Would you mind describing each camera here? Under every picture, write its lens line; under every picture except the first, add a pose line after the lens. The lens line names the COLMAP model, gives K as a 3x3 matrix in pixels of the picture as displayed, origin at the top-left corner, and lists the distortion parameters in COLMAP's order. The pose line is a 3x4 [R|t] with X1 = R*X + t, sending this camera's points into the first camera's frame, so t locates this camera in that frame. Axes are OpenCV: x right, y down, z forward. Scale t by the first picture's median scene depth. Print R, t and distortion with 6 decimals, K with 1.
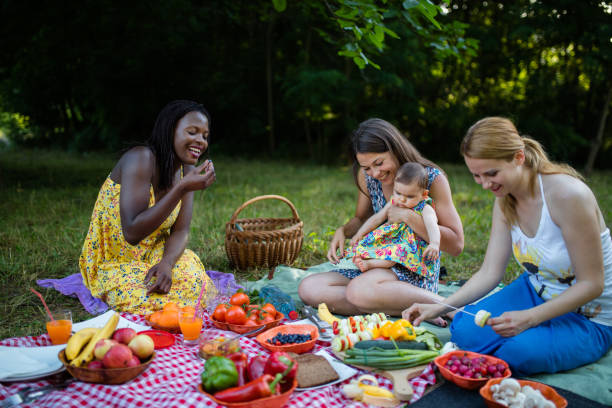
lens RADIAL K [[577.8, 0, 306.0], [0, 577.8, 204.0], [0, 0, 1]] dist [-0.018699, -0.001283]
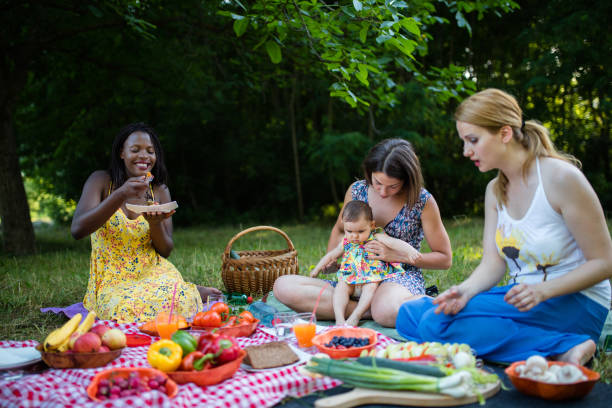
lens RADIAL K [[580.8, 0, 306.0], [0, 580.8, 204.0], [0, 0, 1]] dist [-0.063871, 0.089079]
pose [[0.996313, -0.055177, -0.065692, 0.075622], [0.046508, 0.990829, -0.126867, 0.073531], [0.072090, 0.123344, 0.989742, -0.031320]]
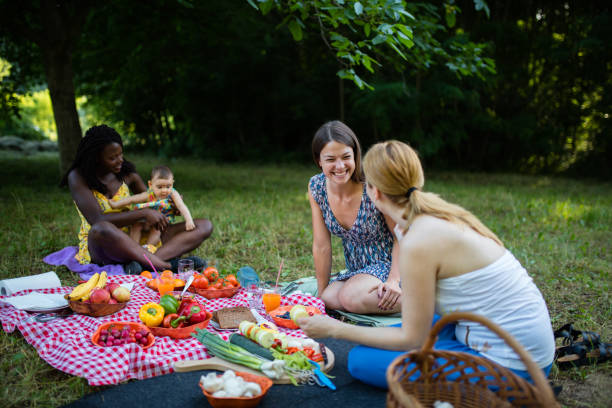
lens RADIAL K [[580.8, 0, 306.0], [0, 580.8, 204.0], [0, 0, 1]] dist [-0.063871, 0.089079]
pose [[0.986728, 0.025044, -0.160439, 0.191071], [-0.027301, 0.999557, -0.011877, 0.012353], [0.160071, 0.016099, 0.986974, -0.167759]]
